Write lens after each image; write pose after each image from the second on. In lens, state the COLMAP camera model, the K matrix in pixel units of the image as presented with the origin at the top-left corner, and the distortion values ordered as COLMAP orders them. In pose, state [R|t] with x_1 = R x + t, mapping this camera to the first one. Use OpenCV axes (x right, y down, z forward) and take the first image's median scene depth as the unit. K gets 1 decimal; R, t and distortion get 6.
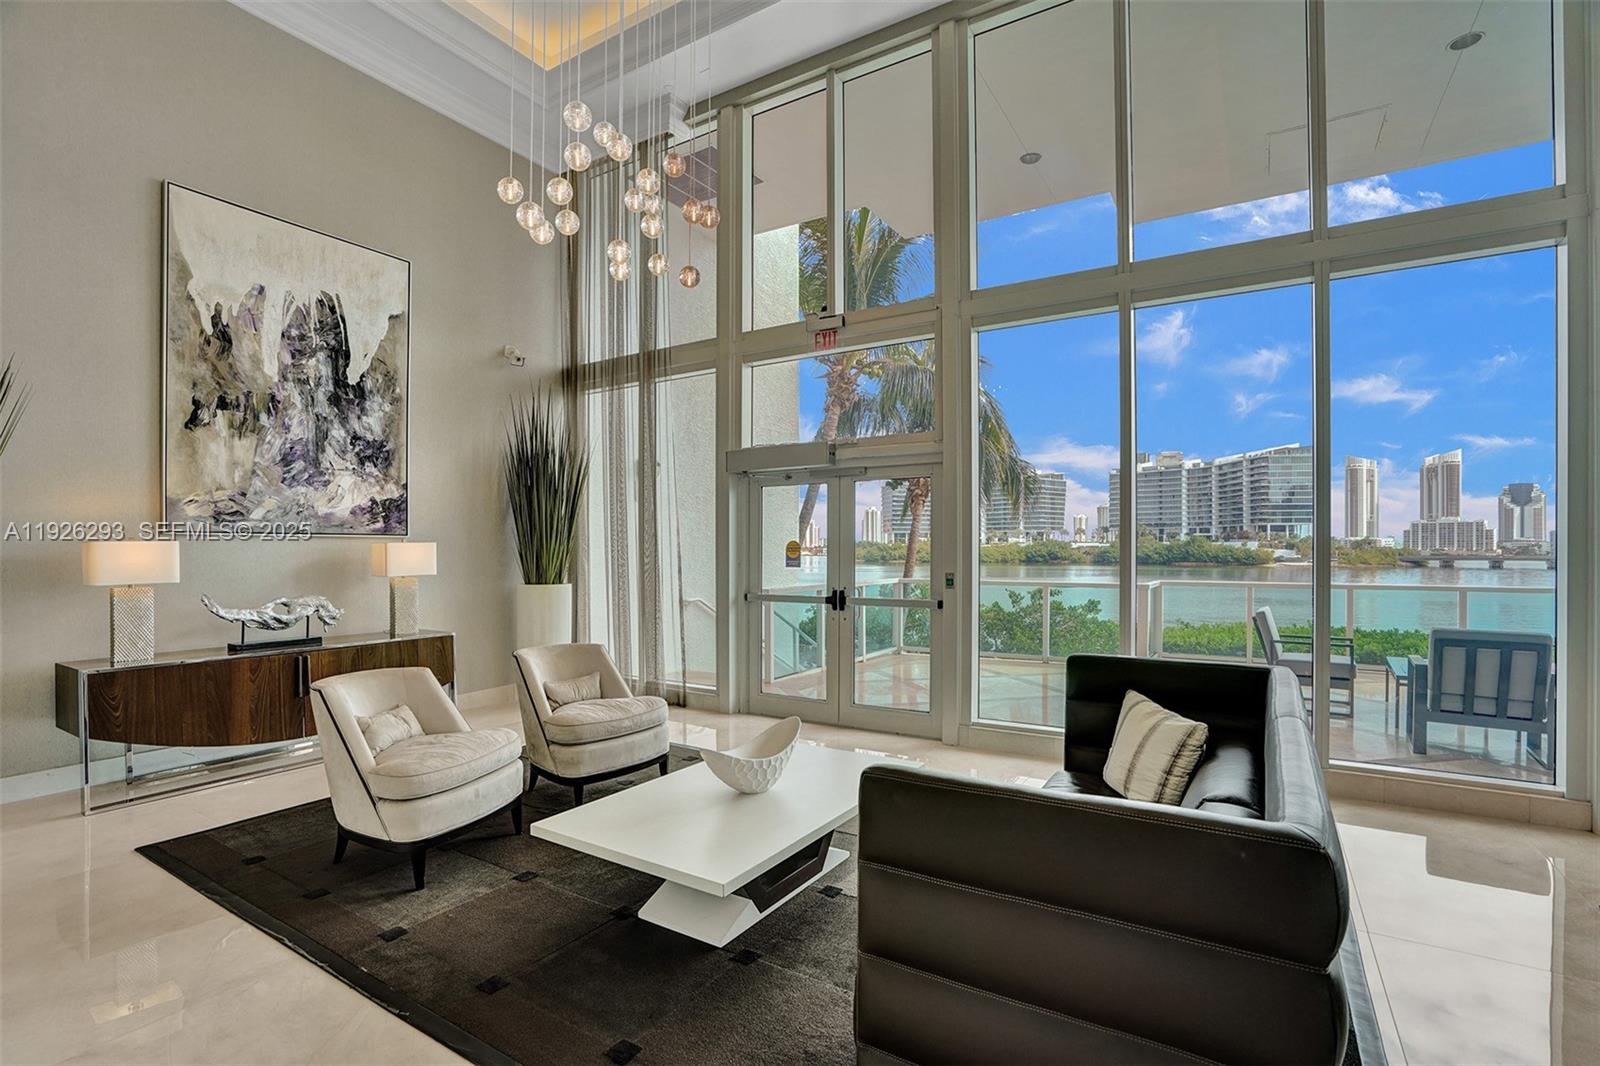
lens RADIAL K [[739.0, 0, 800.0], [0, 739.0, 533.0], [0, 0, 1]] dist [-0.004833, -0.000256]
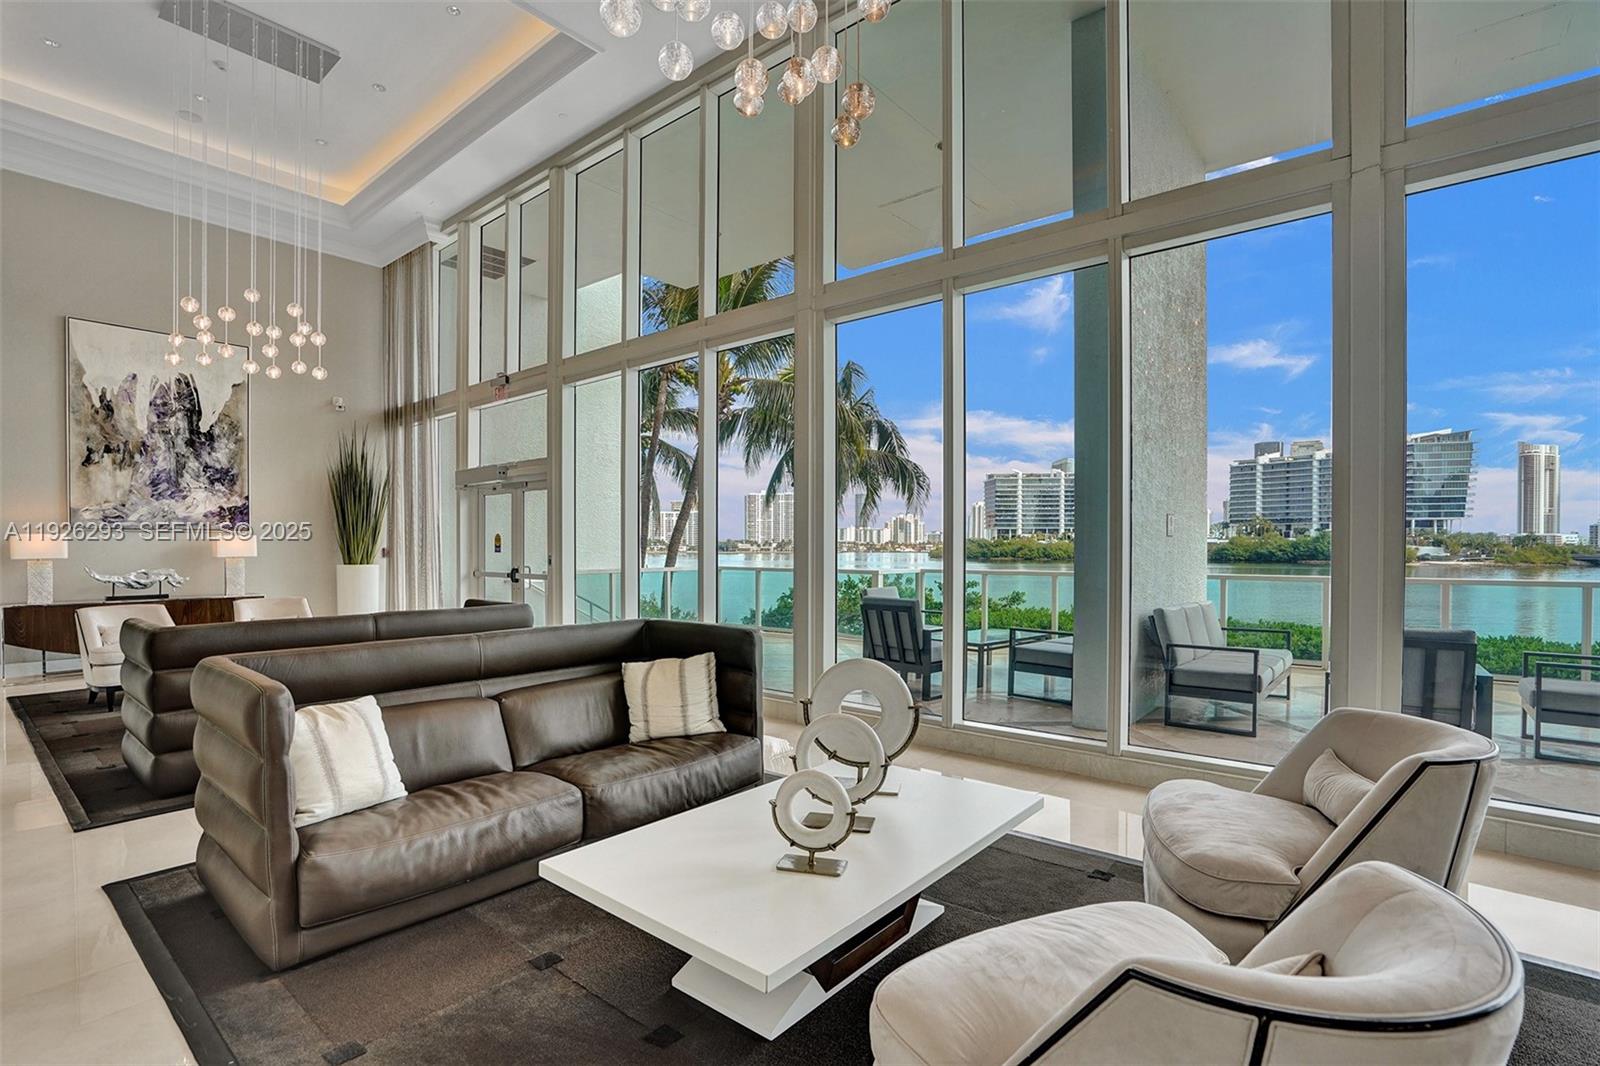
lens RADIAL K [[740.4, 0, 804.1], [0, 740.4, 545.9], [0, 0, 1]] dist [-0.004710, 0.000843]
pose [[0.989180, 0.001709, -0.146698, 0.873667], [0.001539, 0.999756, 0.022029, 0.003091], [0.146700, -0.022016, 0.988936, -0.348615]]
